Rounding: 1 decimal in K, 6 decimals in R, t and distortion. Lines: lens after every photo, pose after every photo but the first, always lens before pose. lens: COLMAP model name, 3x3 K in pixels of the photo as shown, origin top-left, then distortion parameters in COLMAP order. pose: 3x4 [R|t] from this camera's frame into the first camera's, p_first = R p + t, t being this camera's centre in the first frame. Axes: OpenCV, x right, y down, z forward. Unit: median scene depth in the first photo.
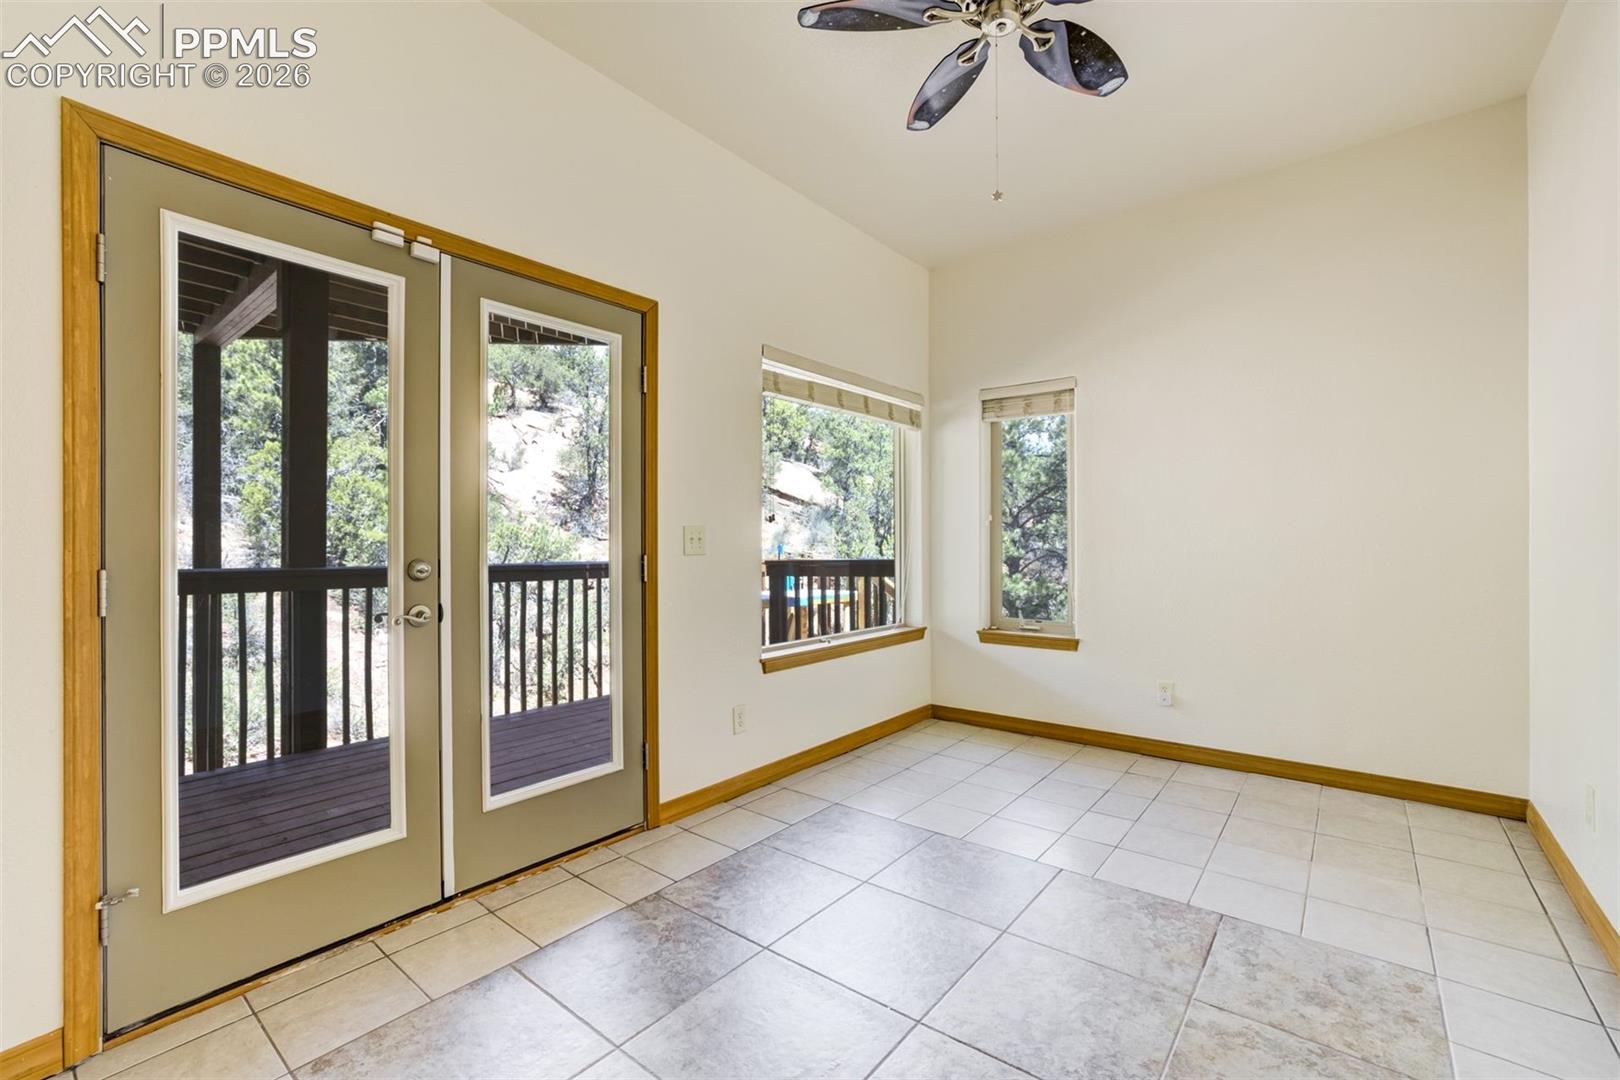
lens RADIAL K [[698.7, 0, 810.0], [0, 698.7, 540.0], [0, 0, 1]] dist [-0.039447, 0.015134]
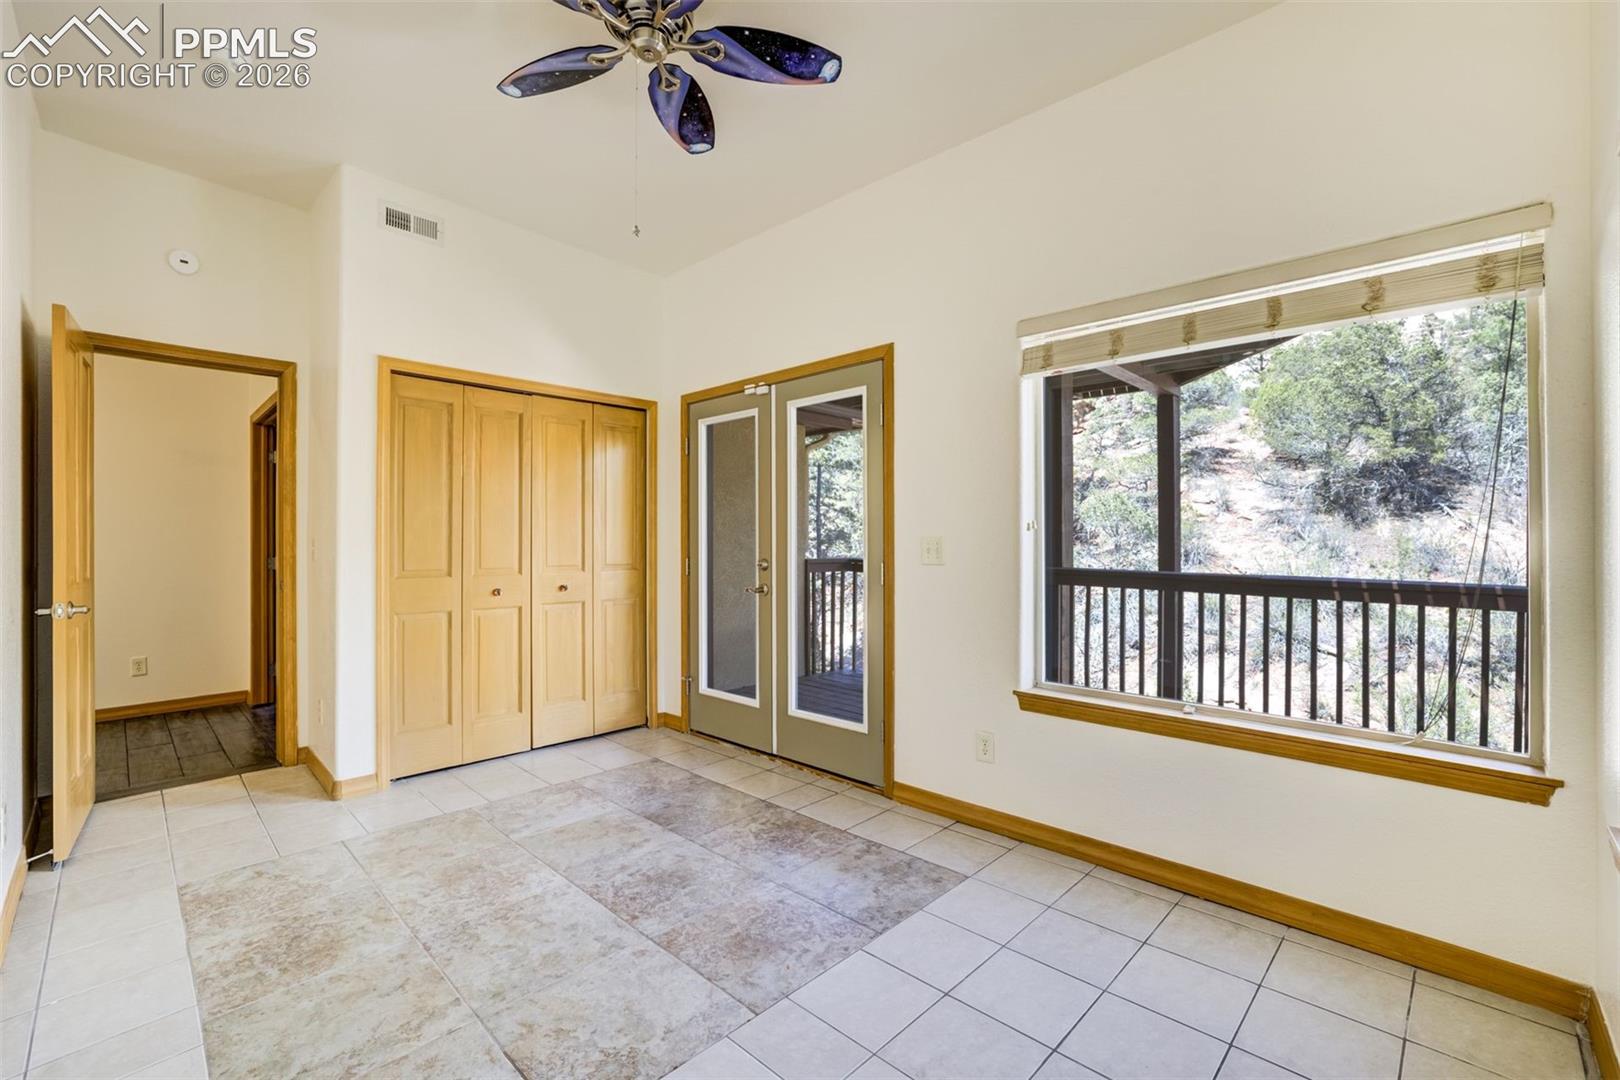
lens RADIAL K [[678.0, 0, 810.0], [0, 678.0, 540.0], [0, 0, 1]] dist [-0.030576, 0.000053]
pose [[-0.087301, -0.007472, -0.996154, 1.006171], [-0.003625, 0.999968, -0.007183, -0.007174], [0.996175, 0.002984, -0.087325, 1.066794]]
